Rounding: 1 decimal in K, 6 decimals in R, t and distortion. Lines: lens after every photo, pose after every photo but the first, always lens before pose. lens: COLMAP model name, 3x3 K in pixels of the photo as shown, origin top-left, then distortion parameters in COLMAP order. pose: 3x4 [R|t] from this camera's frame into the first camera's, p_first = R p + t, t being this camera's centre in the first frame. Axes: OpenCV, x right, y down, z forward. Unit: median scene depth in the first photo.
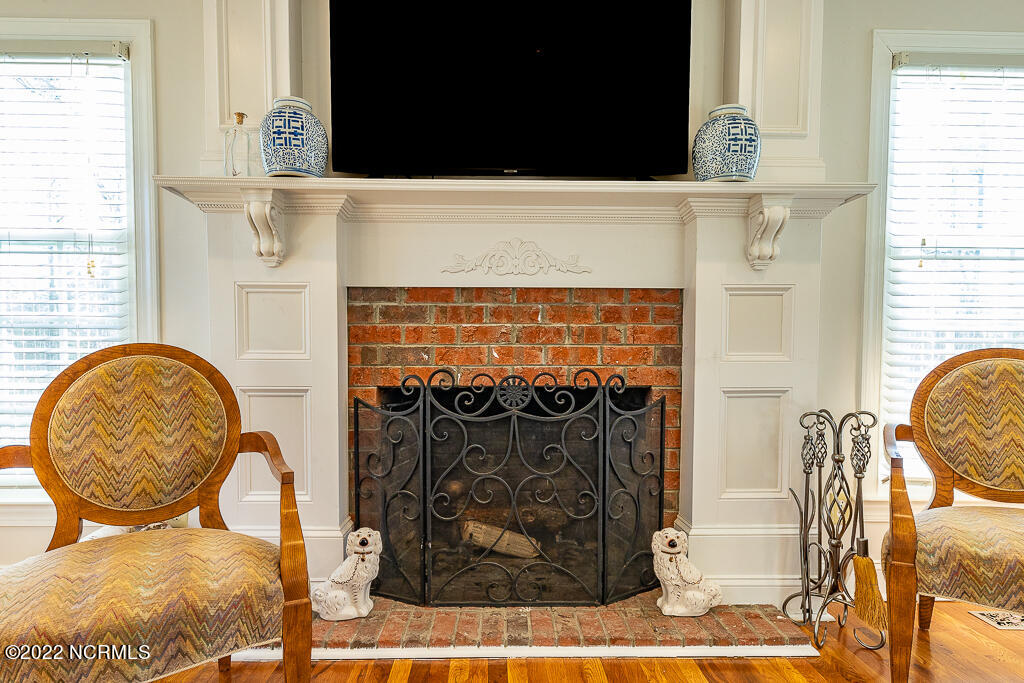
lens RADIAL K [[525.8, 0, 528.8], [0, 525.8, 376.6], [0, 0, 1]] dist [0.002846, 0.000338]
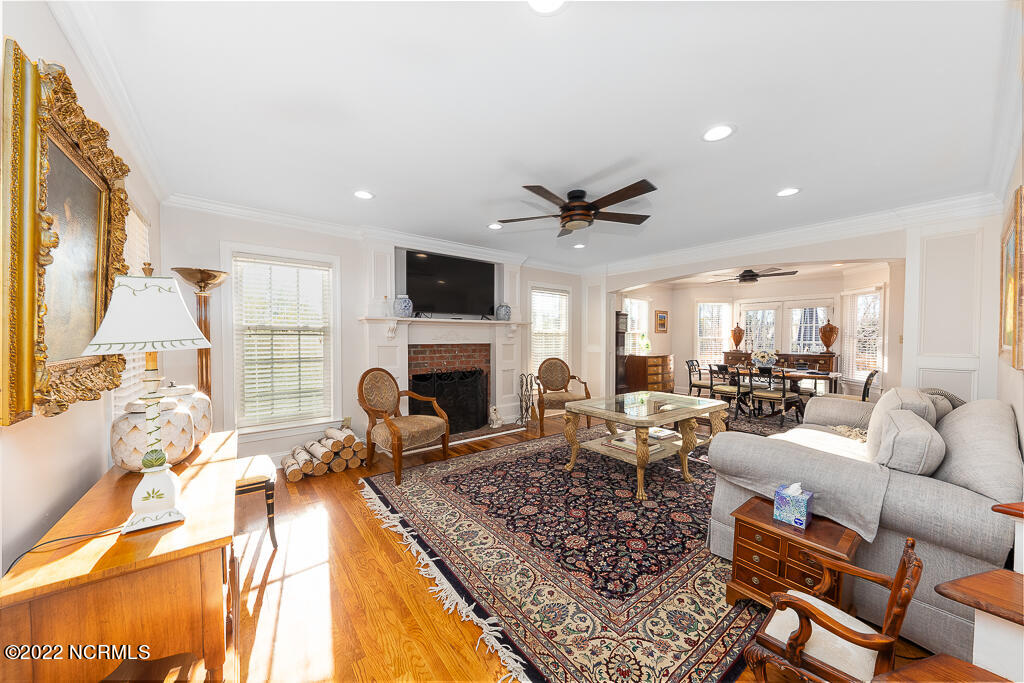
lens RADIAL K [[352.4, 0, 510.9], [0, 352.4, 342.9], [0, 0, 1]] dist [-0.000344, -0.000013]
pose [[0.799975, -0.006572, 0.599997, -1.200776], [0.030079, 0.999122, -0.029161, -0.102752], [-0.599278, 0.041376, 0.799471, -1.200768]]
